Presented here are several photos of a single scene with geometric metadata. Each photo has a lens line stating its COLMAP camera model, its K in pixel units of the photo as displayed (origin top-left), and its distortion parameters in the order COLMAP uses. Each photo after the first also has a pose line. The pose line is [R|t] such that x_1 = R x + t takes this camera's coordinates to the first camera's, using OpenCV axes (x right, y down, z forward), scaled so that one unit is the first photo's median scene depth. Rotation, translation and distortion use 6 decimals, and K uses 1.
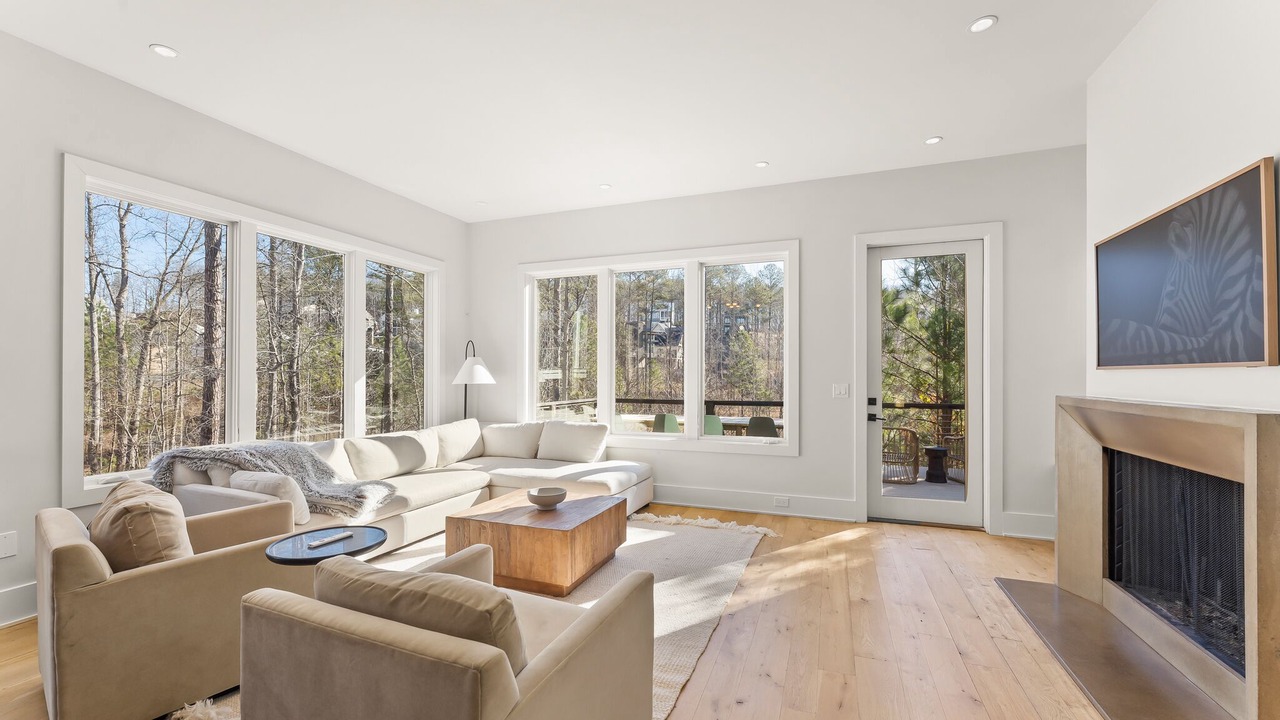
lens RADIAL K [[519.4, 0, 638.2], [0, 519.4, 373.4], [0, 0, 1]] dist [0.004658, 0.000773]
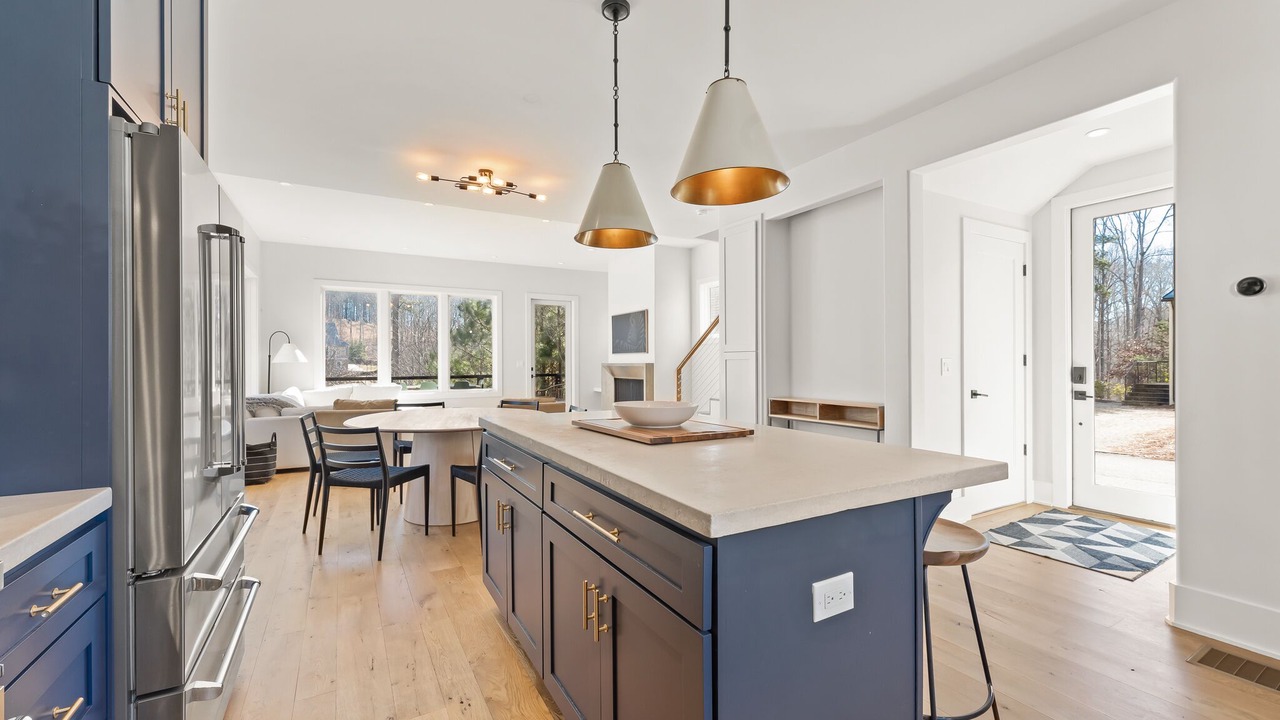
lens RADIAL K [[519.4, 0, 642.8], [0, 519.4, 360.7], [0, 0, 1]] dist [0.004658, 0.000773]
pose [[0.624819, -0.002970, 0.780764, -0.875671], [0.000996, 0.999995, 0.003007, 0.012454], [-0.780769, -0.001101, 0.624819, -0.670842]]
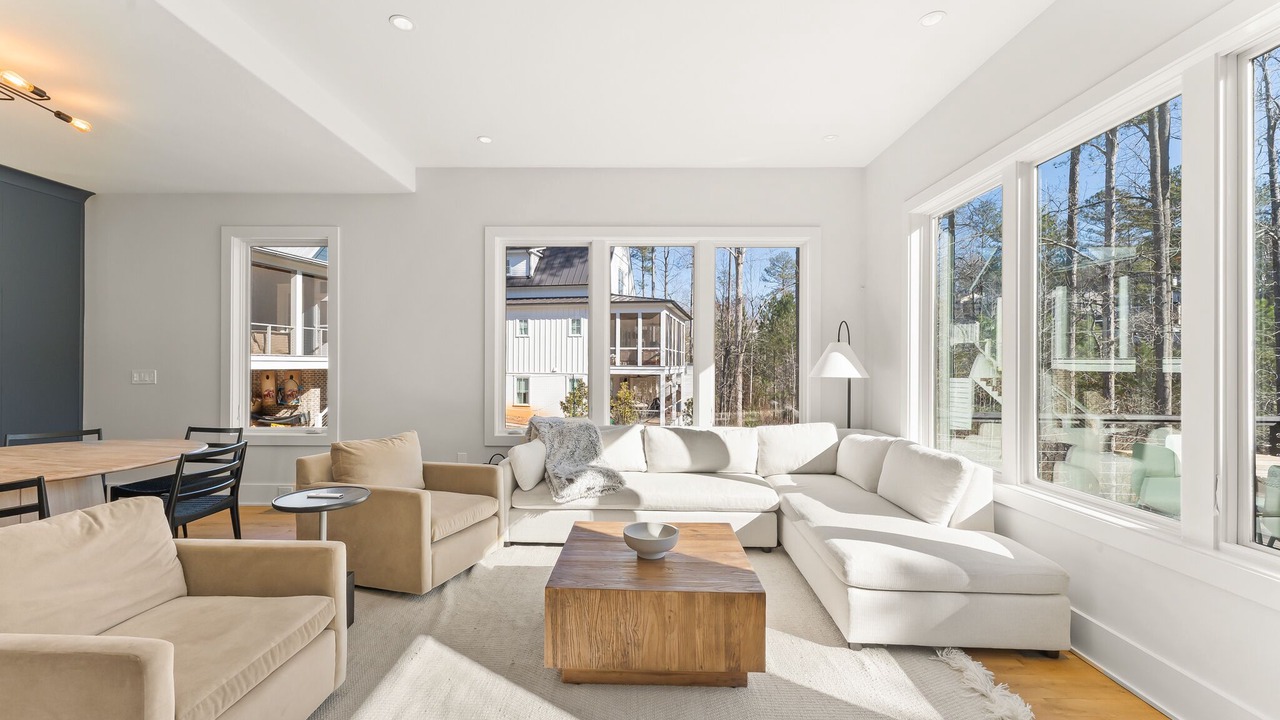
lens RADIAL K [[519.4, 0, 641.4], [0, 519.4, 366.0], [0, 0, 1]] dist [0.004658, 0.000773]
pose [[0.340021, 0.006396, -0.940396, 0.330278], [-0.003747, 0.999978, 0.005447, 0.000738], [0.940410, 0.001672, 0.340038, 0.511883]]
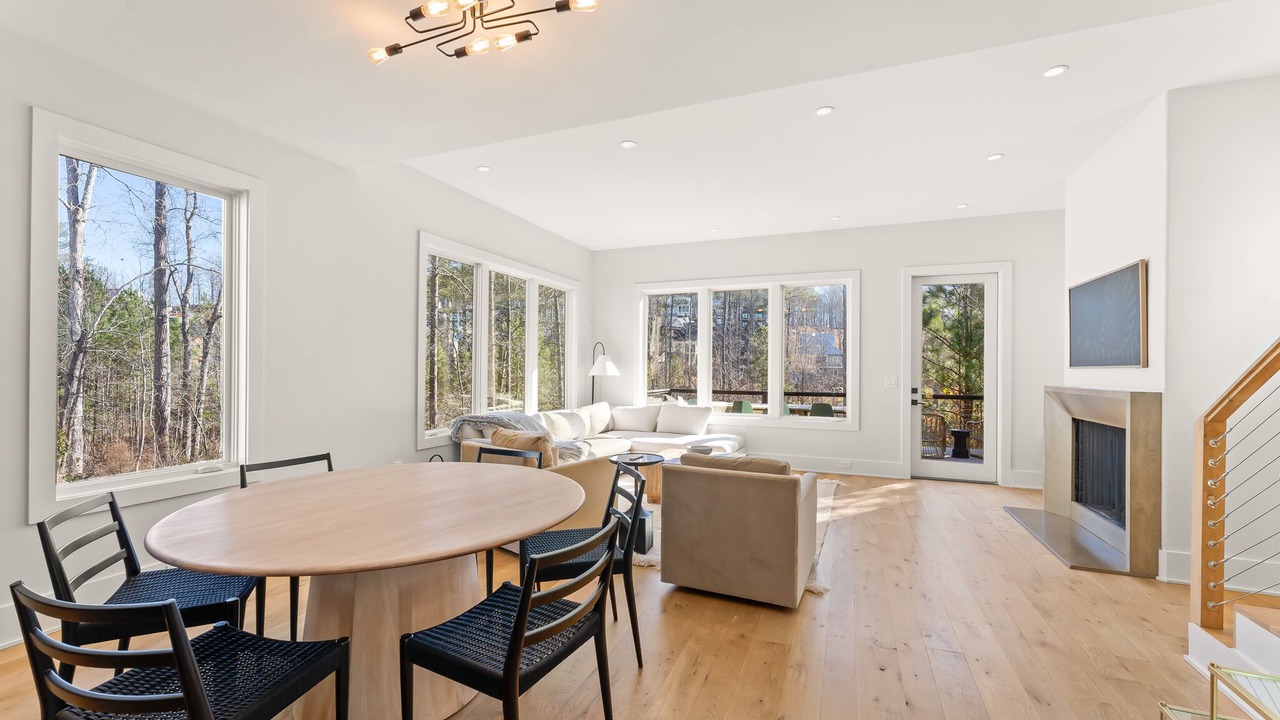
lens RADIAL K [[519.4, 0, 642.1], [0, 519.4, 363.6], [0, 0, 1]] dist [0.004658, 0.000773]
pose [[0.999736, 0.006716, -0.021979, -0.207151], [-0.006883, 0.999948, -0.007544, -0.001050], [0.021927, 0.007693, 0.999730, -0.335010]]
